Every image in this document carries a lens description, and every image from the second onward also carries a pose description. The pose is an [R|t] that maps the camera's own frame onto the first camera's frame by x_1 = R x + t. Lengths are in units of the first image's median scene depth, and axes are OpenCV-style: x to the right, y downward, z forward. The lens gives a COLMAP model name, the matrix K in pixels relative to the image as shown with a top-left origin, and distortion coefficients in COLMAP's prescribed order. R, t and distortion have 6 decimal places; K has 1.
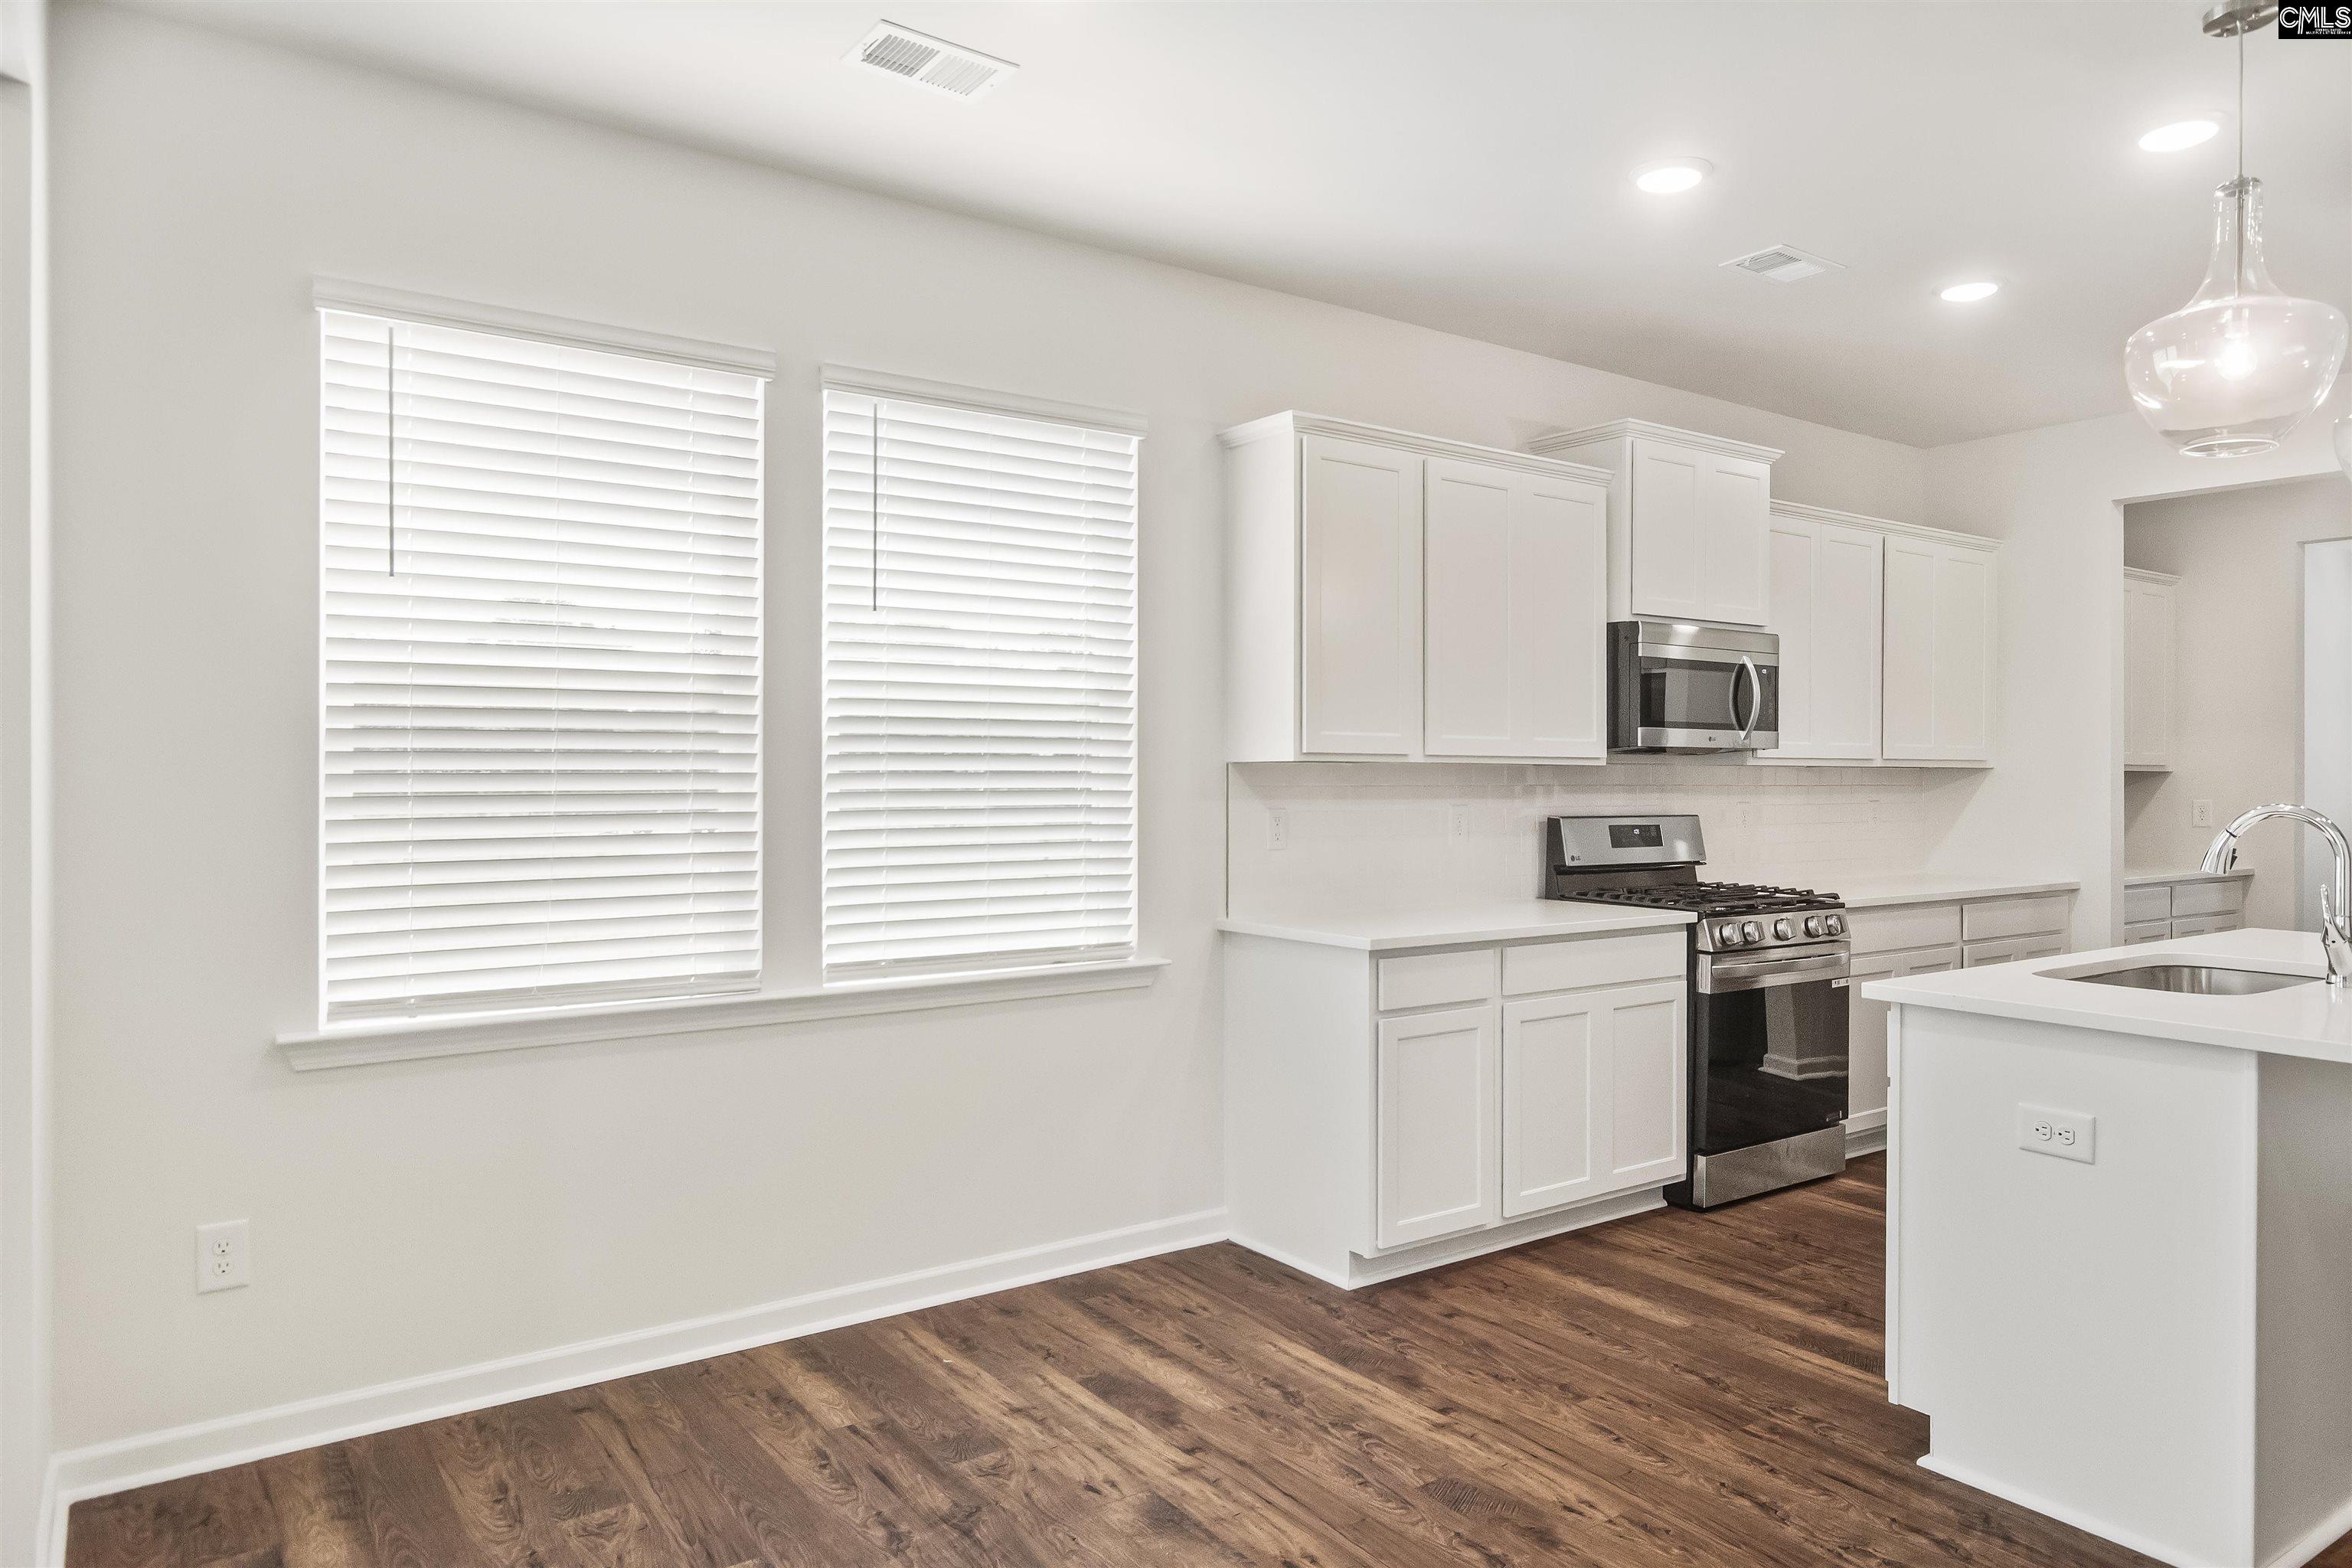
lens RADIAL K [[1478.6, 0, 1173.3], [0, 1478.6, 787.4], [0, 0, 1]] dist [0.006009, -0.004691]
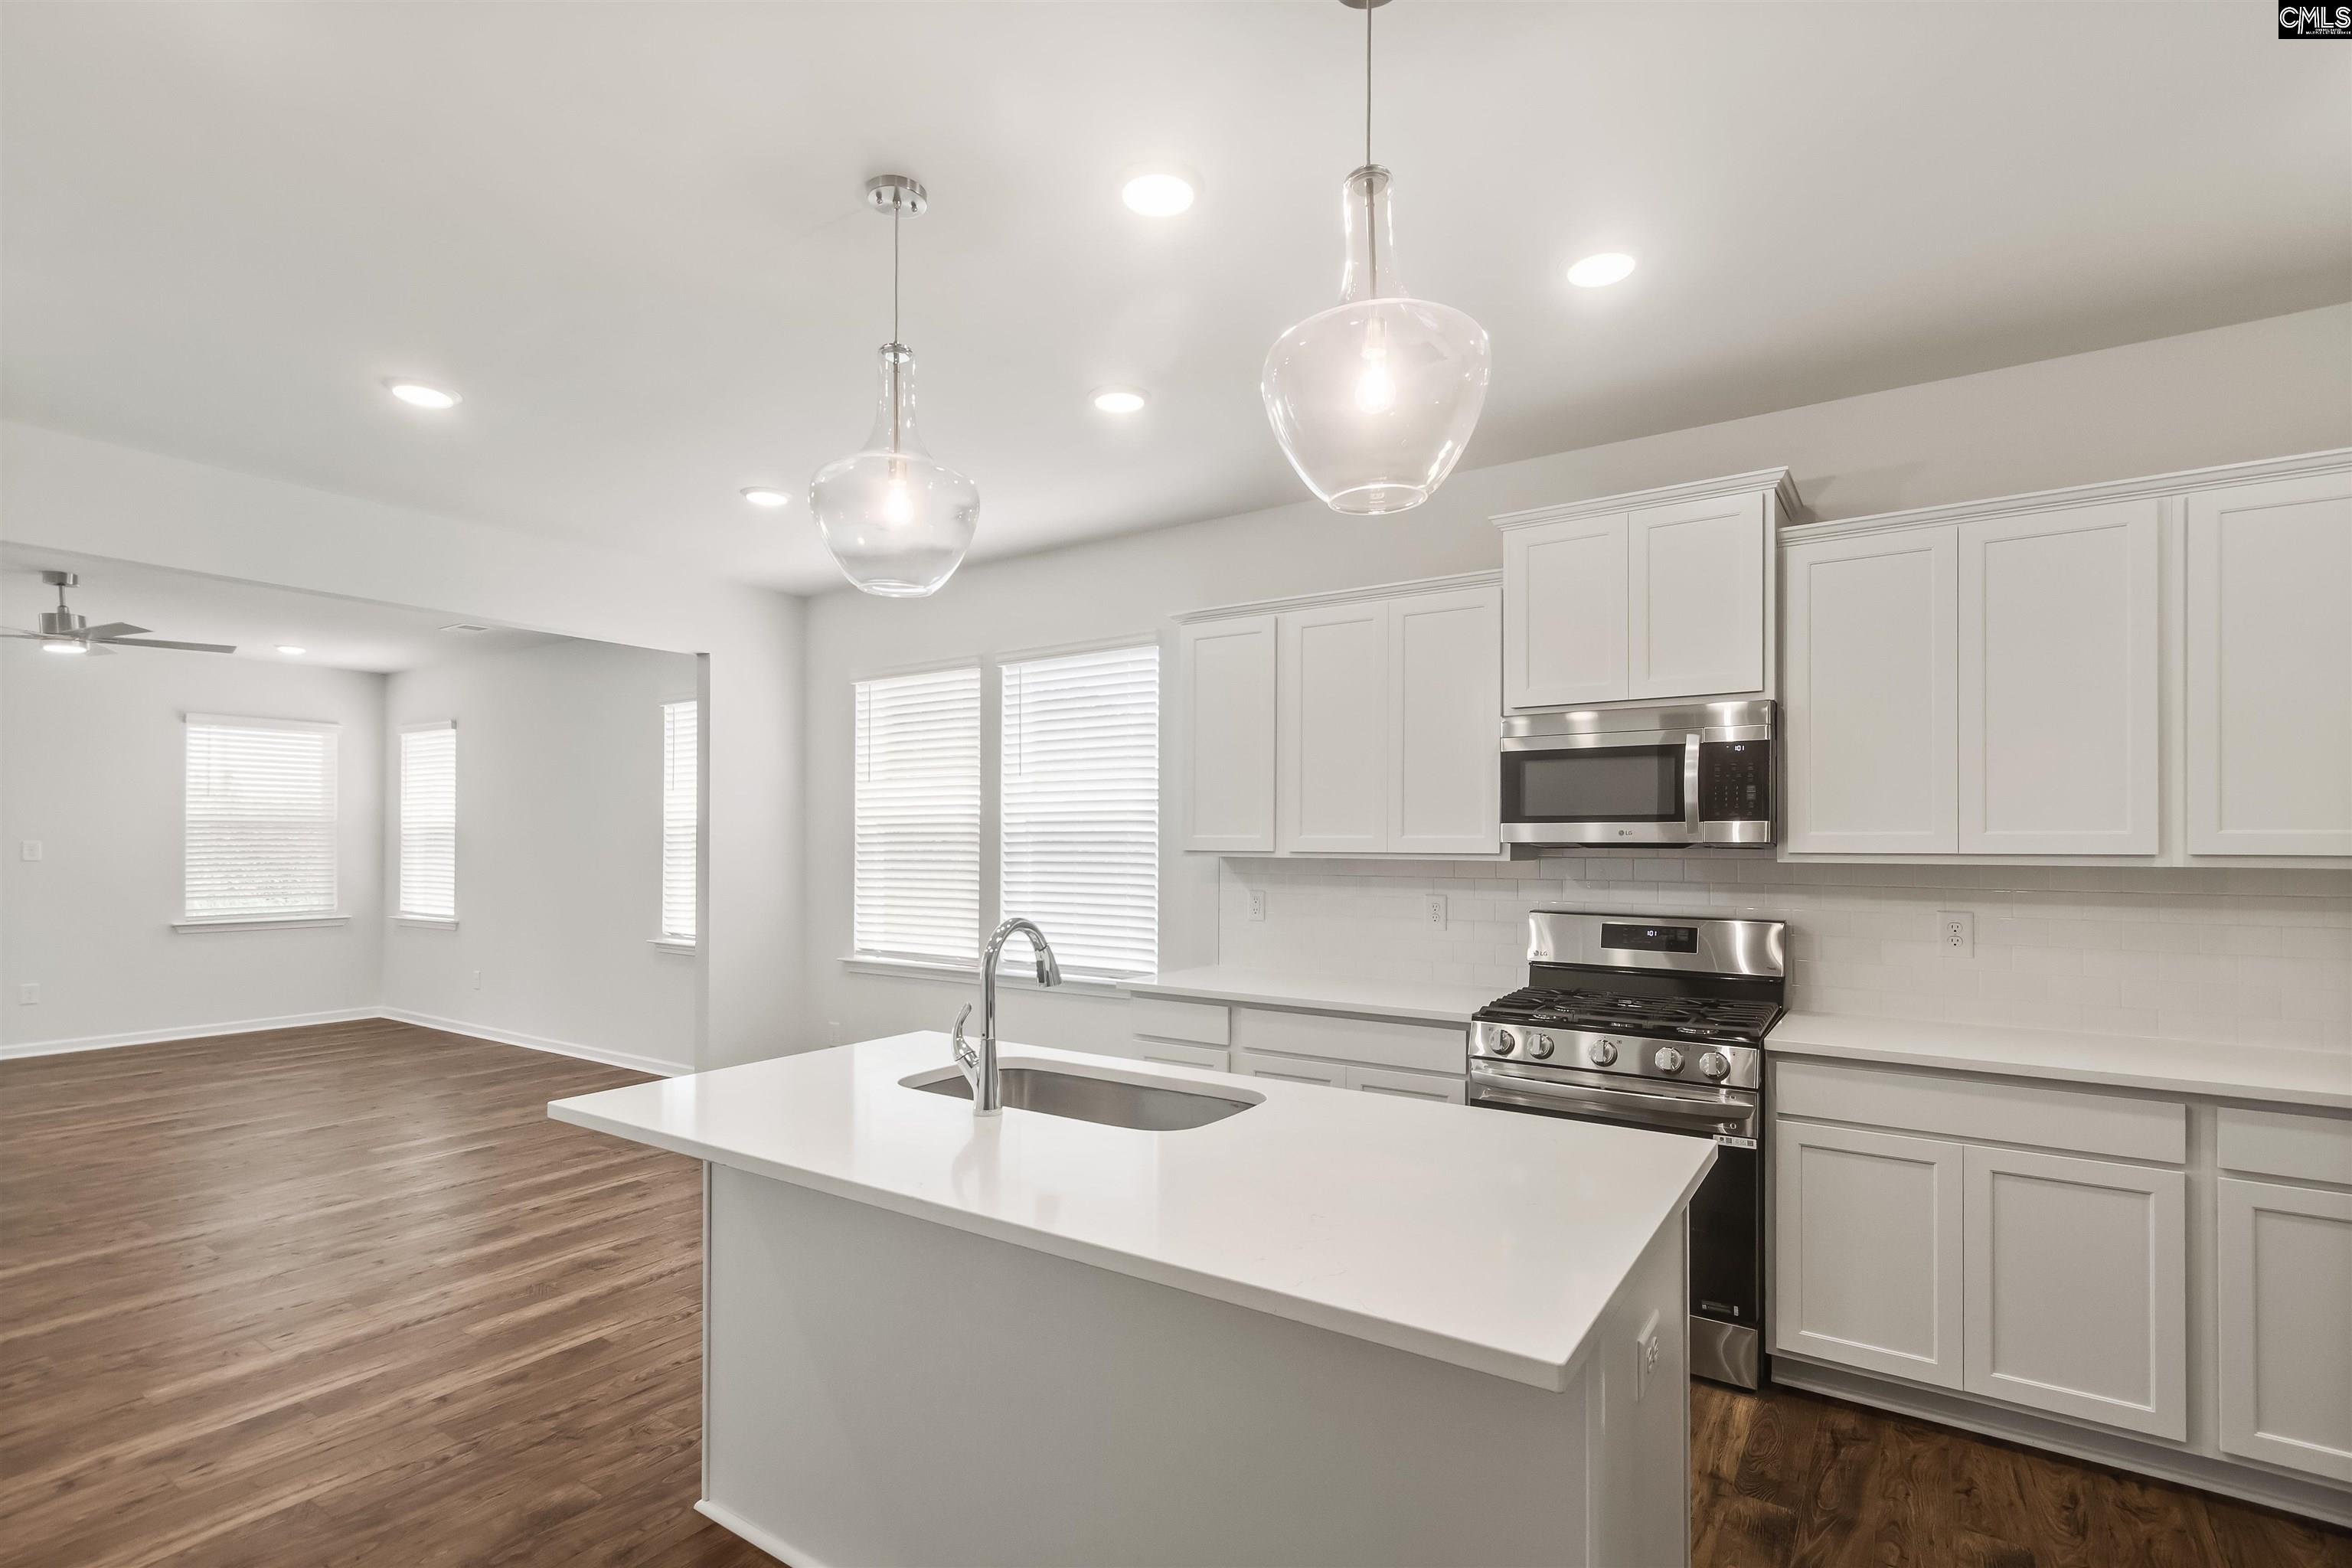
lens RADIAL K [[1105.7, 0, 1184.4], [0, 1105.7, 829.7], [0, 0, 1]] dist [0.005634, 0.002464]
pose [[0.358107, -0.016915, -0.933527, 1.075821], [-0.015127, 0.999600, -0.023915, -0.017500], [0.933558, 0.022686, 0.357707, 0.621269]]
